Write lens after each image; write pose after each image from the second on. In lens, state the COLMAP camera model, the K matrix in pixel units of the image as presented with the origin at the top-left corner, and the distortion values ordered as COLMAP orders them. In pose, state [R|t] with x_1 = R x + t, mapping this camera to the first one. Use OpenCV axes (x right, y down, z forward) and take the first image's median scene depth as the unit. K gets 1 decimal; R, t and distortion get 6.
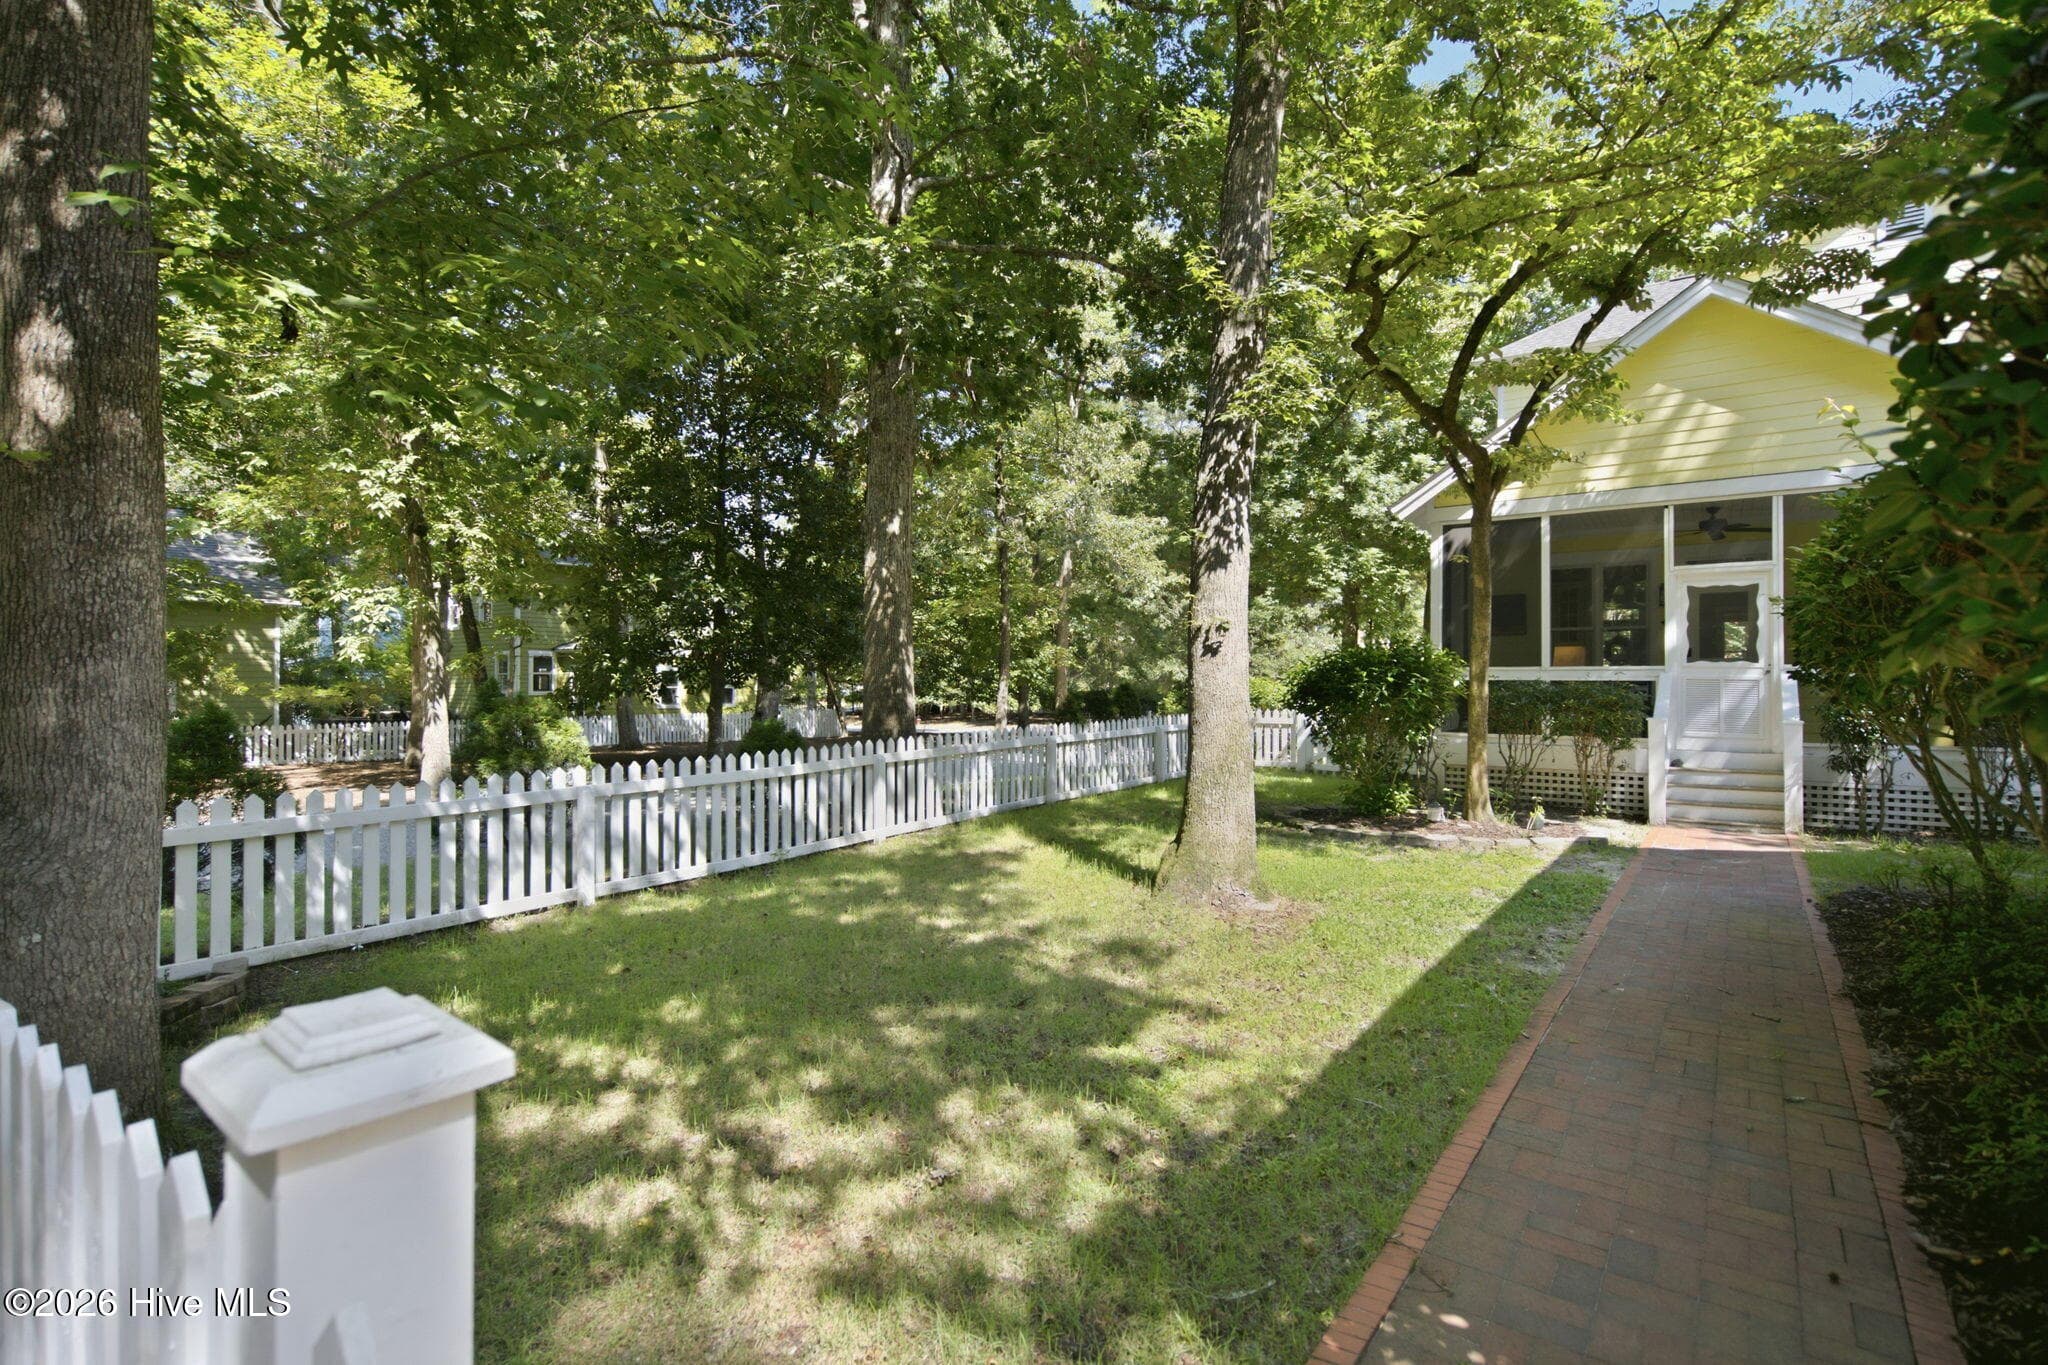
lens RADIAL K [[963.8, 0, 993.0], [0, 963.8, 685.0], [0, 0, 1]] dist [-0.003498, -0.000535]
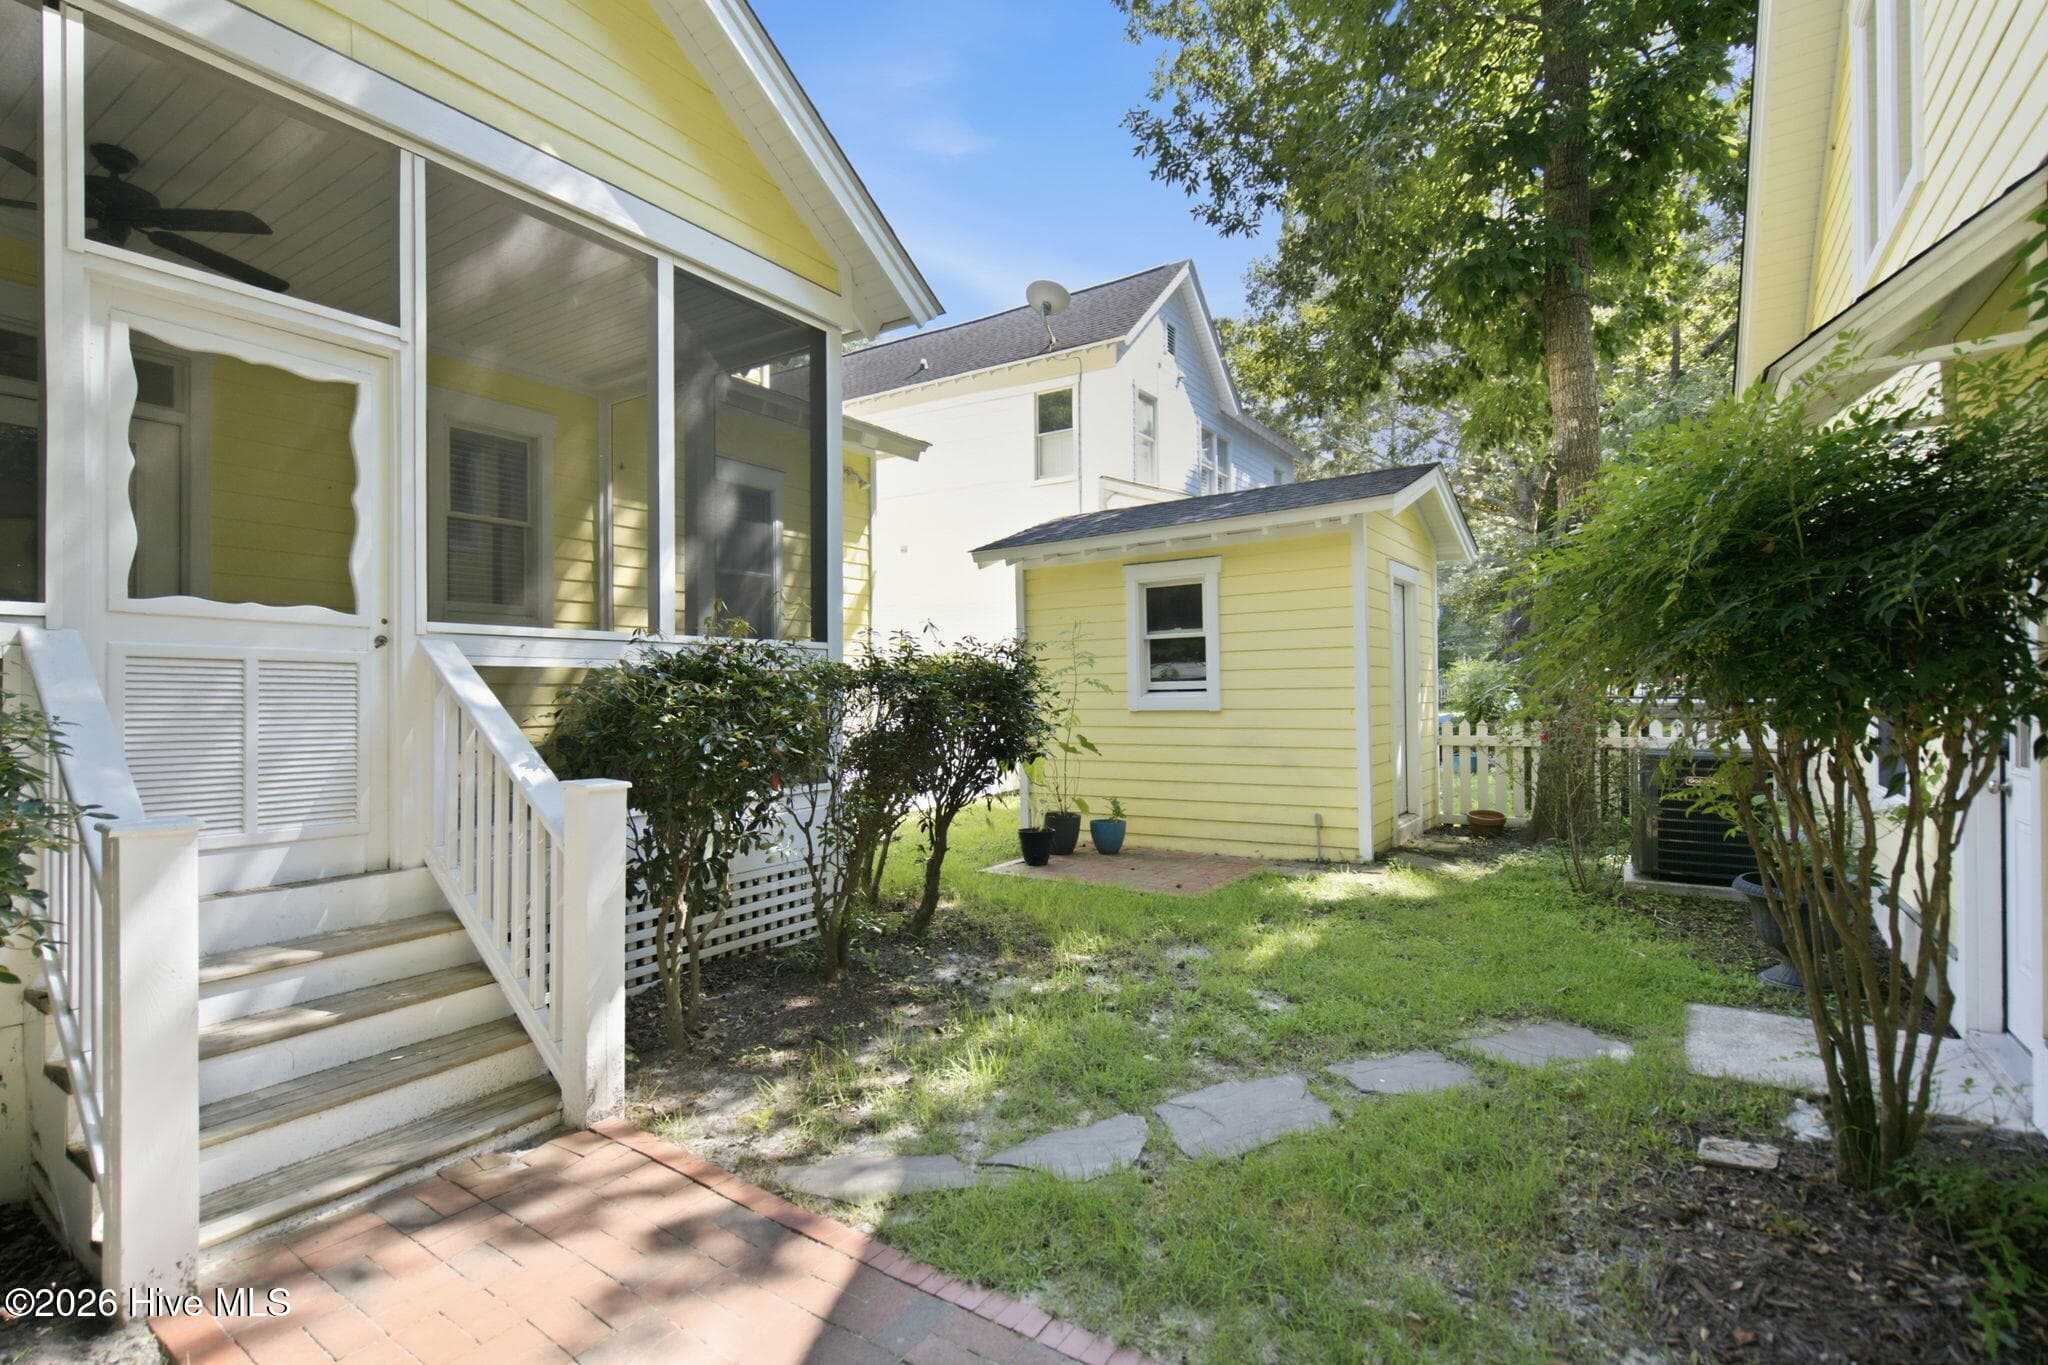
lens RADIAL K [[955.3, 0, 1035.6], [0, 955.3, 697.1], [0, 0, 1]] dist [-0.003931, -0.001136]
pose [[-0.072438, -0.013975, 0.997275, 0.608623], [0.002682, 0.999895, 0.014206, 0.002870], [-0.997369, 0.003704, -0.072393, 1.089388]]
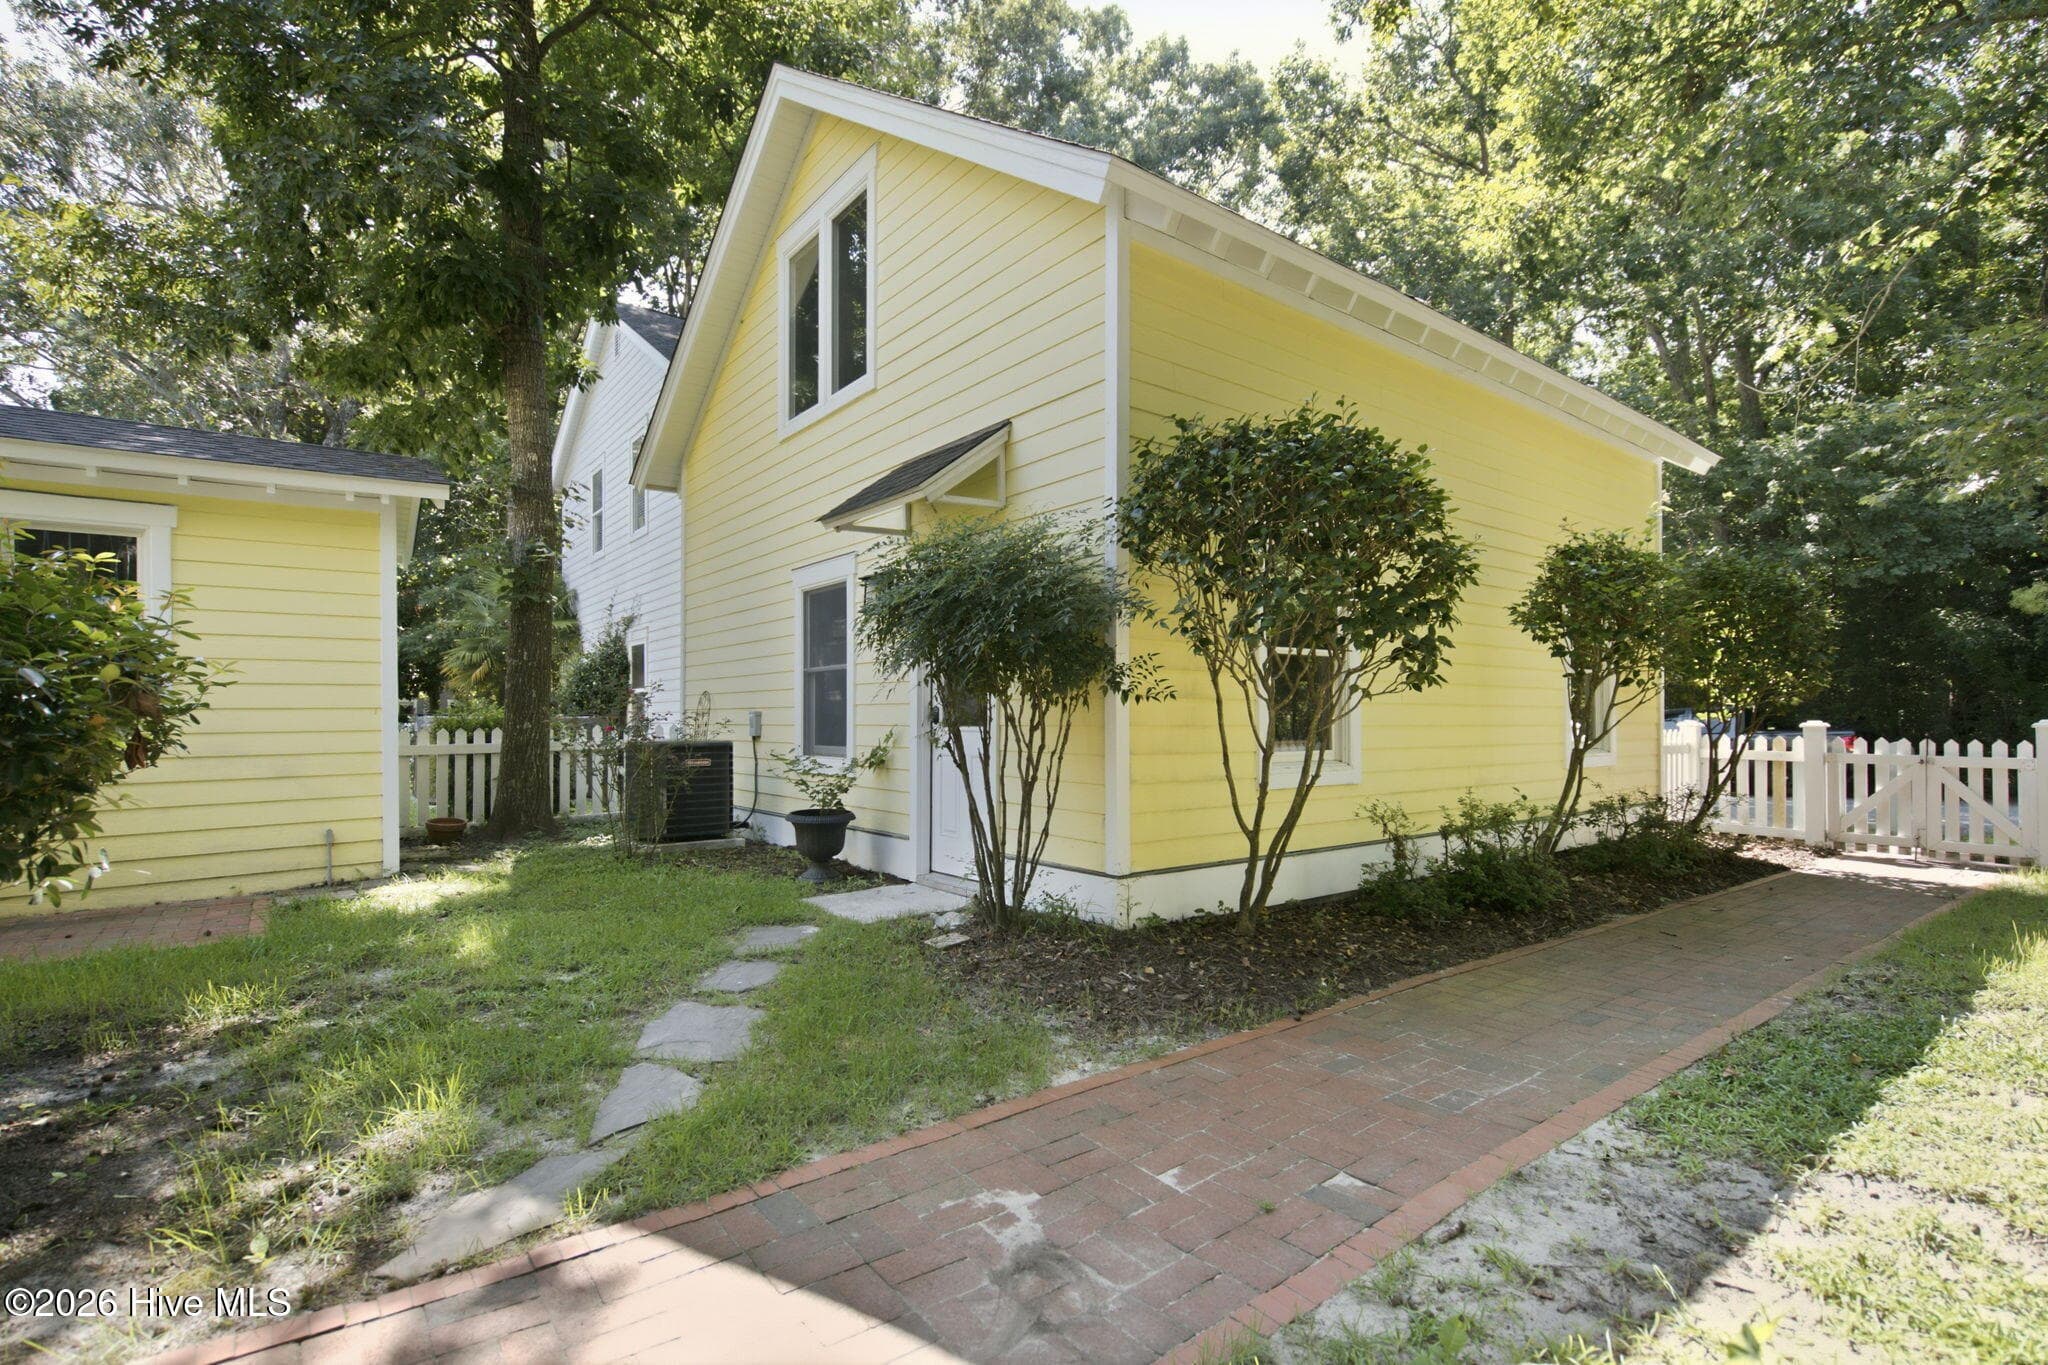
lens RADIAL K [[955.3, 0, 1035.6], [0, 955.3, 697.1], [0, 0, 1]] dist [-0.003931, -0.001136]
pose [[-0.973622, 0.007344, 0.228047, 0.751555], [0.001331, 0.999648, -0.026510, 0.041255], [-0.228161, -0.025508, -0.973289, 1.396476]]
